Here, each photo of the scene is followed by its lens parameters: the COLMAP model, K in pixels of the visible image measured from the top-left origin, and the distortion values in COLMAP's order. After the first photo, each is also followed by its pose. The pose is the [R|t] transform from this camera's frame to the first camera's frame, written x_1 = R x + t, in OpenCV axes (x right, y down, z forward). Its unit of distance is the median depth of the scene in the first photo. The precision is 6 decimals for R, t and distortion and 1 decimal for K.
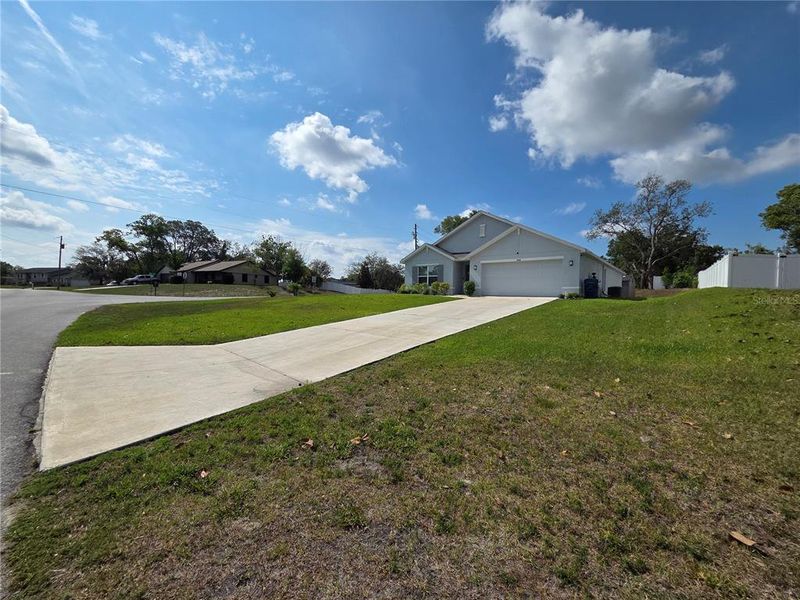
lens RADIAL K [[326.5, 0, 394.6], [0, 326.5, 301.7], [0, 0, 1]] dist [0.004546, -0.000391]
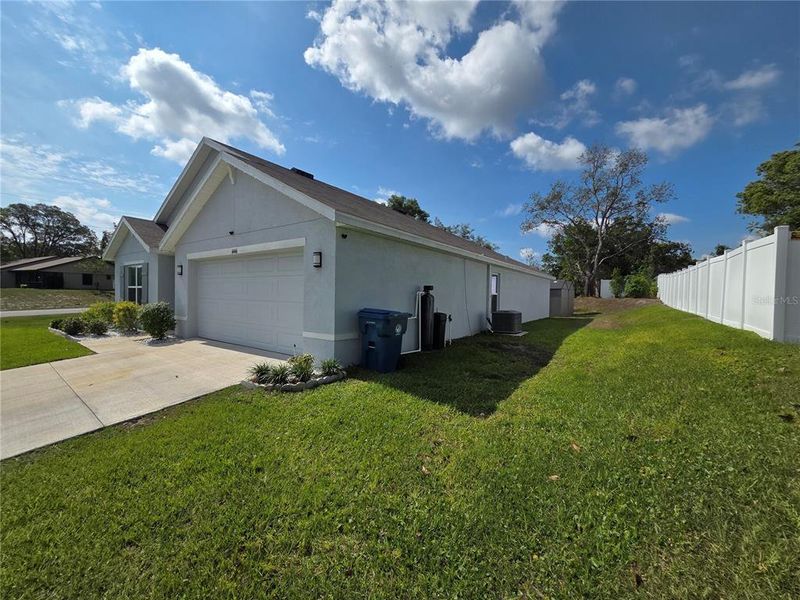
lens RADIAL K [[326.5, 0, 394.6], [0, 326.5, 301.7], [0, 0, 1]] dist [0.004546, -0.000391]
pose [[0.996382, -0.005227, 0.084823, 0.251802], [0.004795, 0.999974, 0.005295, -0.033424], [-0.084848, -0.004869, 0.996382, 0.288358]]
